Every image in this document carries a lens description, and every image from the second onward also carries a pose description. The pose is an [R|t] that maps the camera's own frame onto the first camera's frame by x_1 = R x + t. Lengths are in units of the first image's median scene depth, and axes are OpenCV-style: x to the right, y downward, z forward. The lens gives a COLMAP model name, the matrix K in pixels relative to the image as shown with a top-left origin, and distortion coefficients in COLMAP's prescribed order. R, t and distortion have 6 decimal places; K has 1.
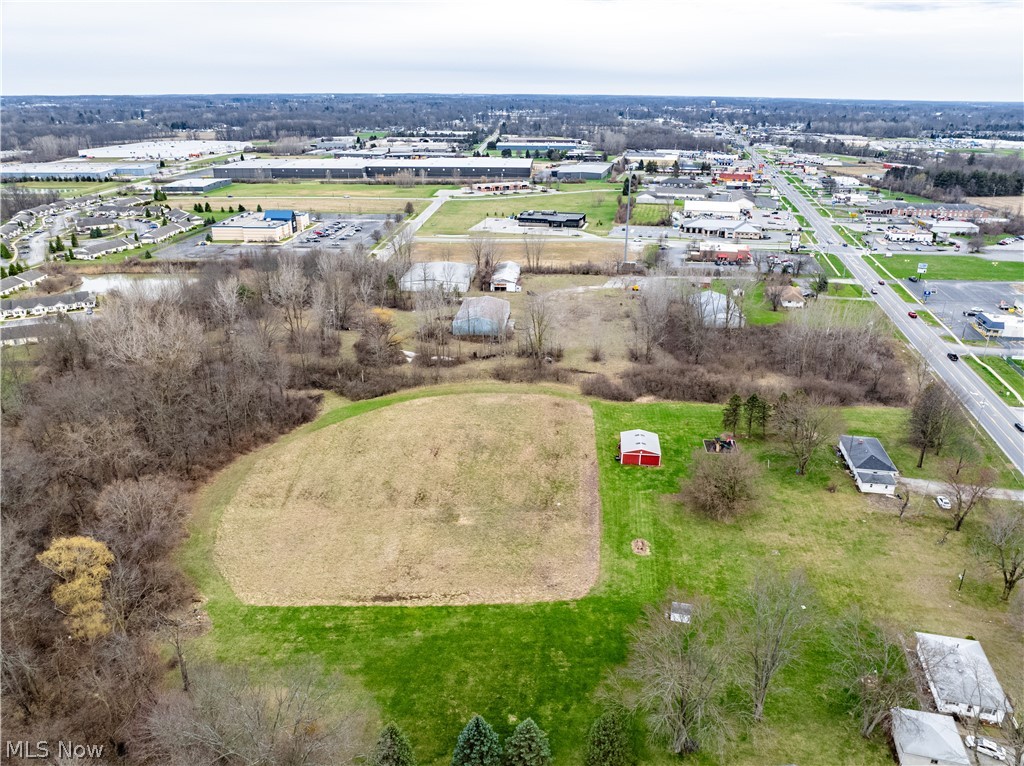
lens RADIAL K [[723.7, 0, 515.4], [0, 723.7, 383.4], [0, 0, 1]] dist [-0.036793, -0.002092]
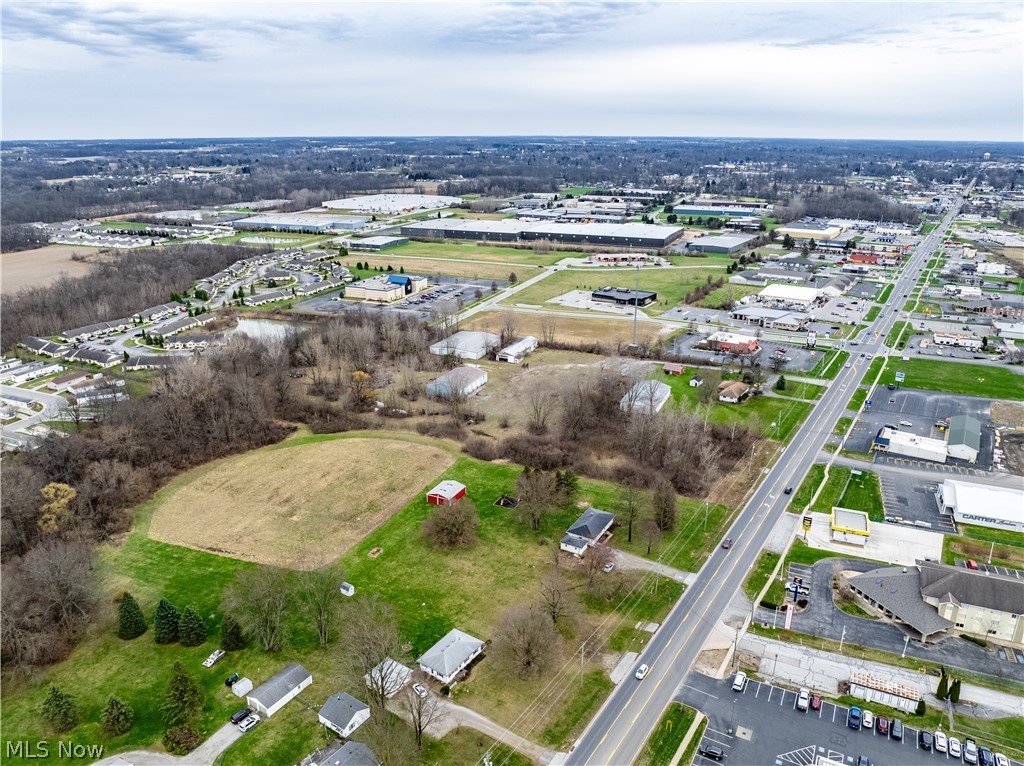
lens RADIAL K [[723.7, 0, 515.4], [0, 723.7, 383.4], [0, 0, 1]] dist [-0.036793, -0.002092]
pose [[0.941277, 0.107471, -0.320075, 0.295930], [-0.123709, 0.991841, -0.030772, -0.039685], [0.314157, 0.068561, 0.946892, -0.128247]]
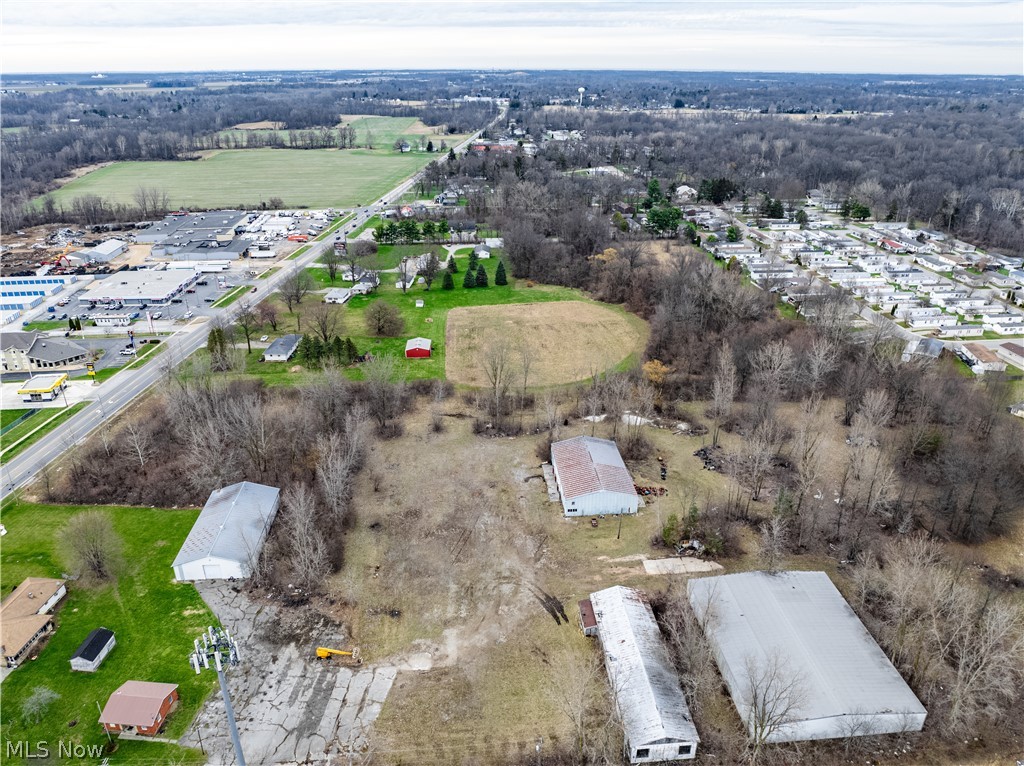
lens RADIAL K [[722.2, 0, 512.0], [0, 722.2, 383.0], [0, 0, 1]] dist [-0.030802, 0.004673]
pose [[-0.988961, 0.055976, -0.137197, 0.077777], [-0.059366, 0.698667, 0.712980, -0.412747], [0.135765, 0.713254, -0.687631, 0.888370]]
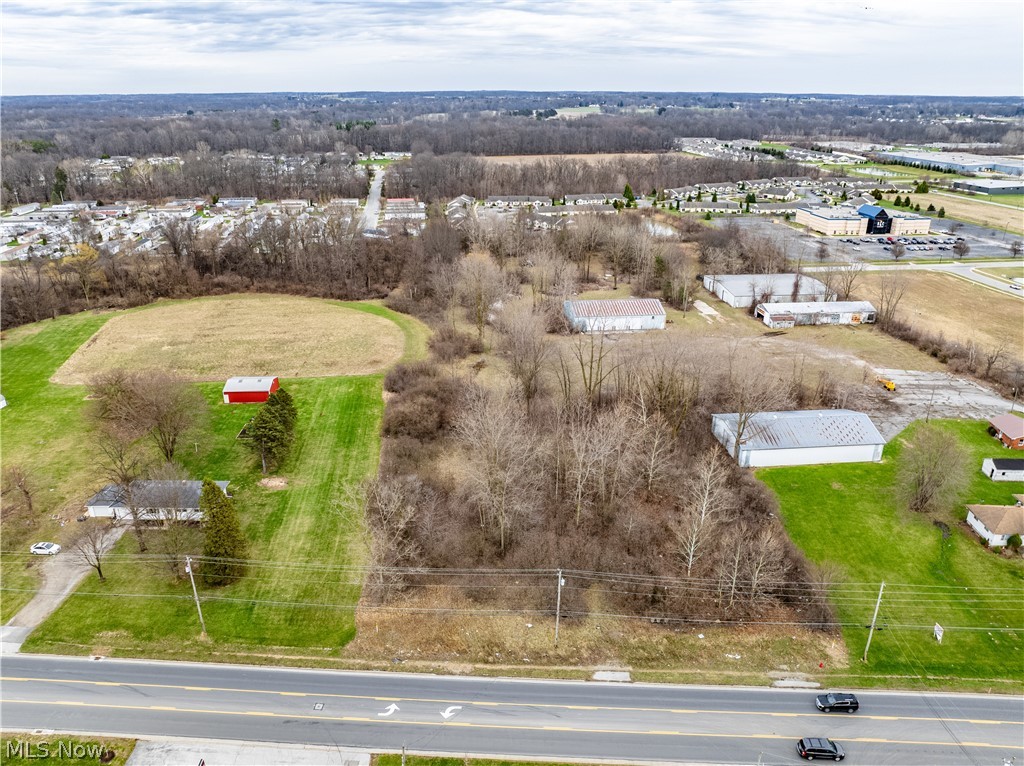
lens RADIAL K [[723.7, 0, 515.4], [0, 723.7, 383.4], [0, 0, 1]] dist [-0.036793, -0.002092]
pose [[0.178009, 0.365315, -0.913706, 0.466154], [-0.369809, 0.885306, 0.281914, -0.136079], [0.911896, 0.287713, 0.292689, 0.421186]]
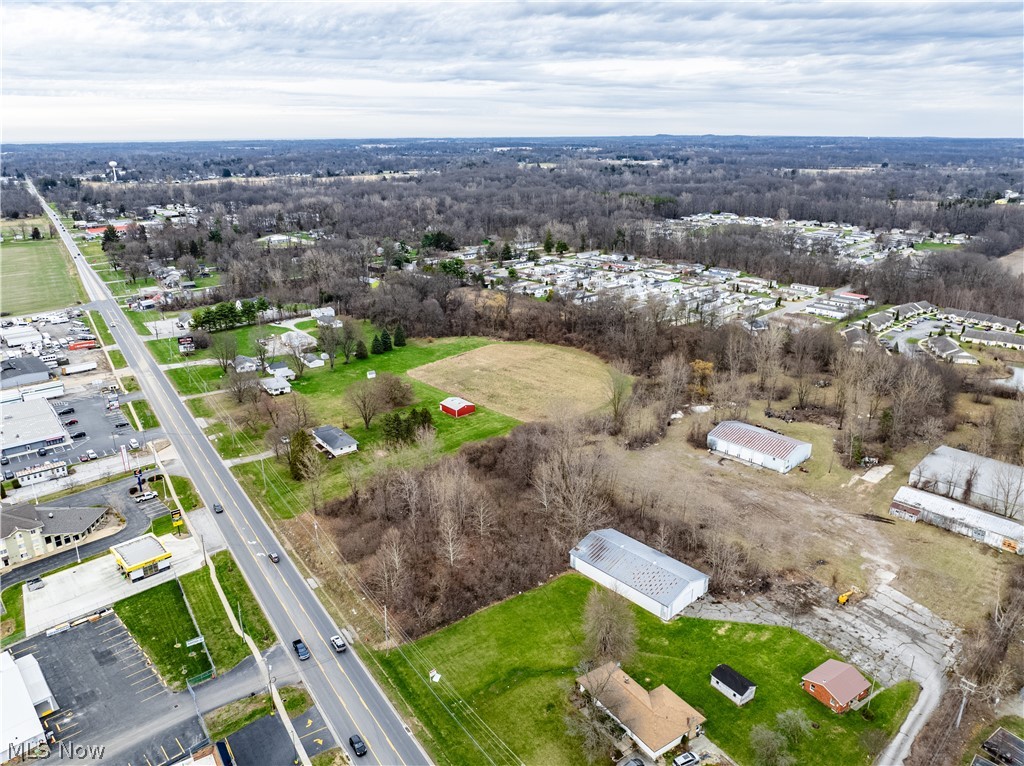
lens RADIAL K [[723.7, 0, 515.4], [0, 723.7, 383.4], [0, 0, 1]] dist [-0.036793, -0.002092]
pose [[-0.676907, 0.237618, -0.696659, 0.488222], [-0.277865, 0.793941, 0.540785, -0.352138], [0.681607, 0.559639, -0.471399, 0.740135]]
